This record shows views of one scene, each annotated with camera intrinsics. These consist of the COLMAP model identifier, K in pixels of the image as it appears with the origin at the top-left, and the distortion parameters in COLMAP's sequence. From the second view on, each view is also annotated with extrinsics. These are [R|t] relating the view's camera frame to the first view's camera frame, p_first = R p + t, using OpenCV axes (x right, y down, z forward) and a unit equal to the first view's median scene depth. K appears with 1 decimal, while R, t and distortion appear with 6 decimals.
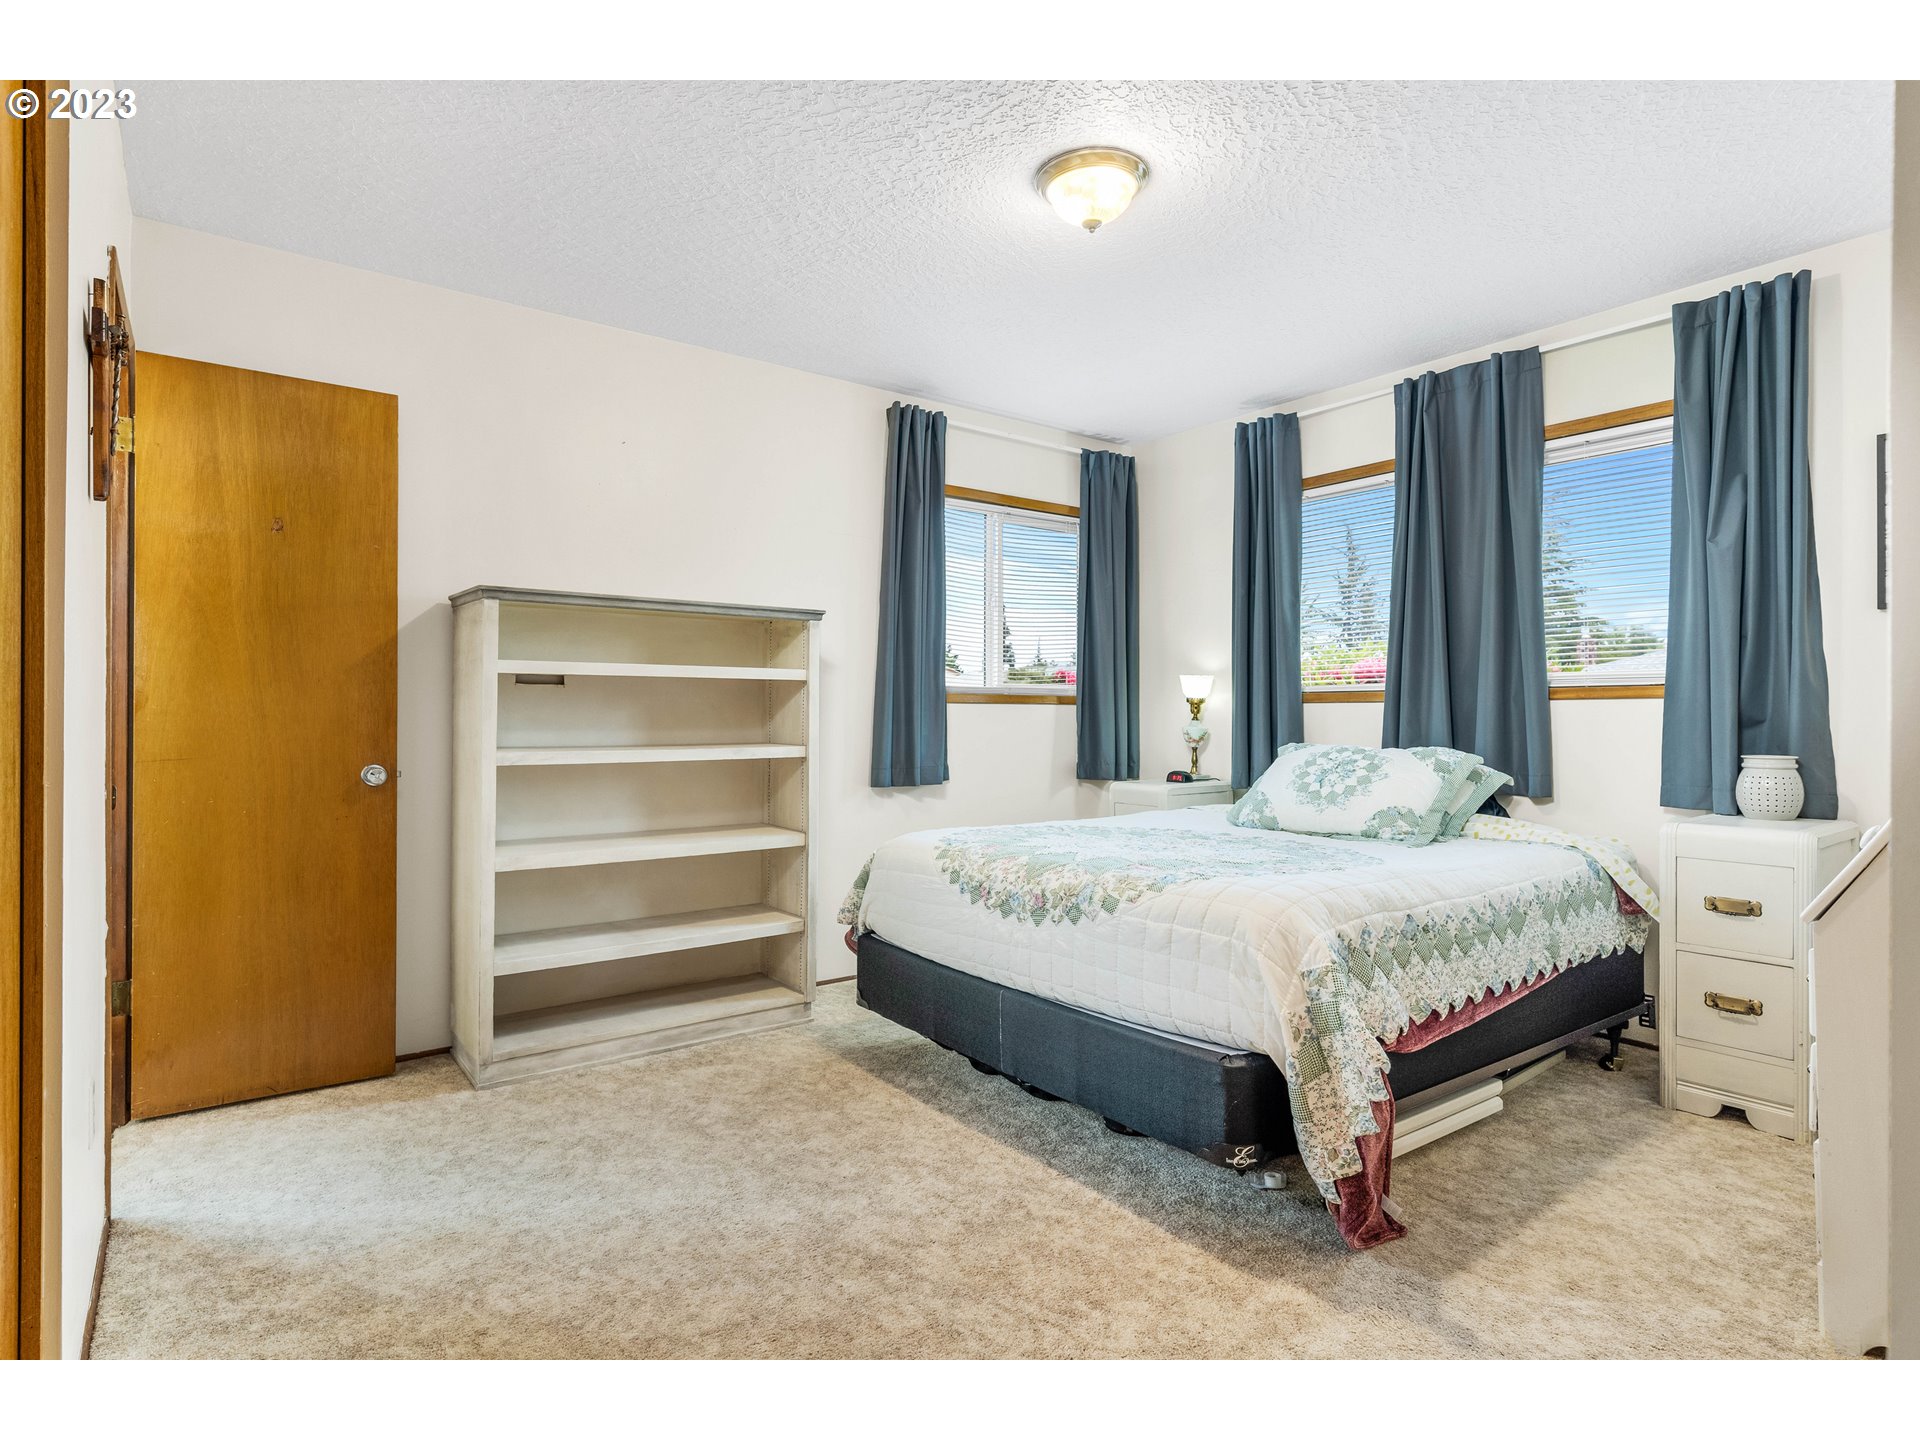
lens RADIAL K [[1016.3, 0, 958.2], [0, 1016.3, 709.1], [0, 0, 1]] dist [-0.002382, -0.000711]
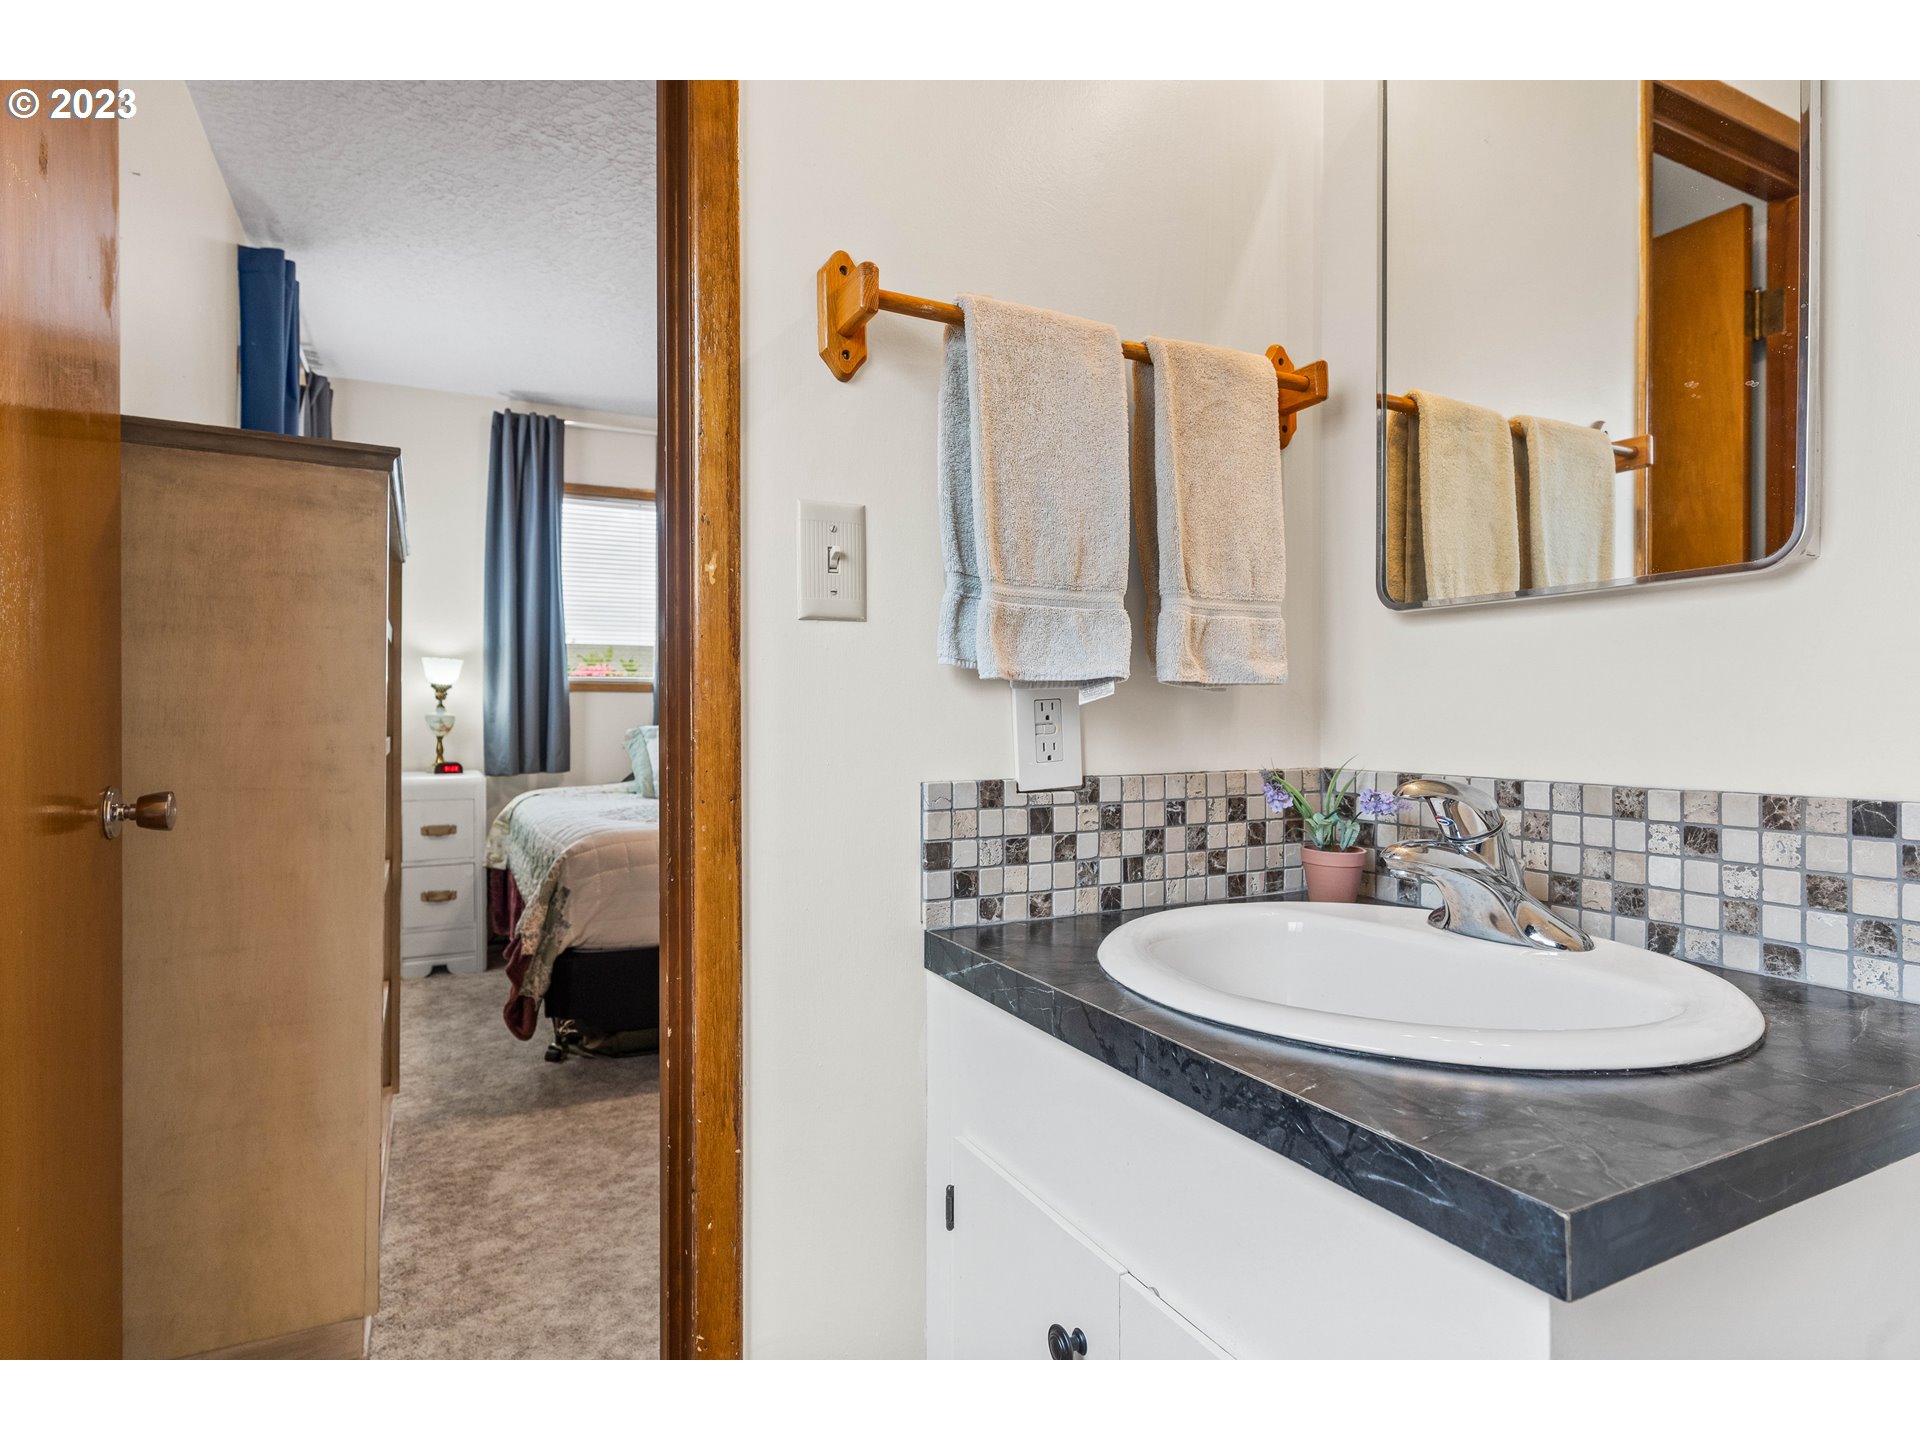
lens RADIAL K [[1016.3, 0, 958.2], [0, 1016.3, 709.1], [0, 0, 1]] dist [-0.002382, -0.000711]
pose [[0.180186, -0.005274, 0.983618, -0.840121], [-0.002893, 0.999978, 0.005891, 0.008464], [-0.983628, -0.003907, 0.180167, 0.506210]]
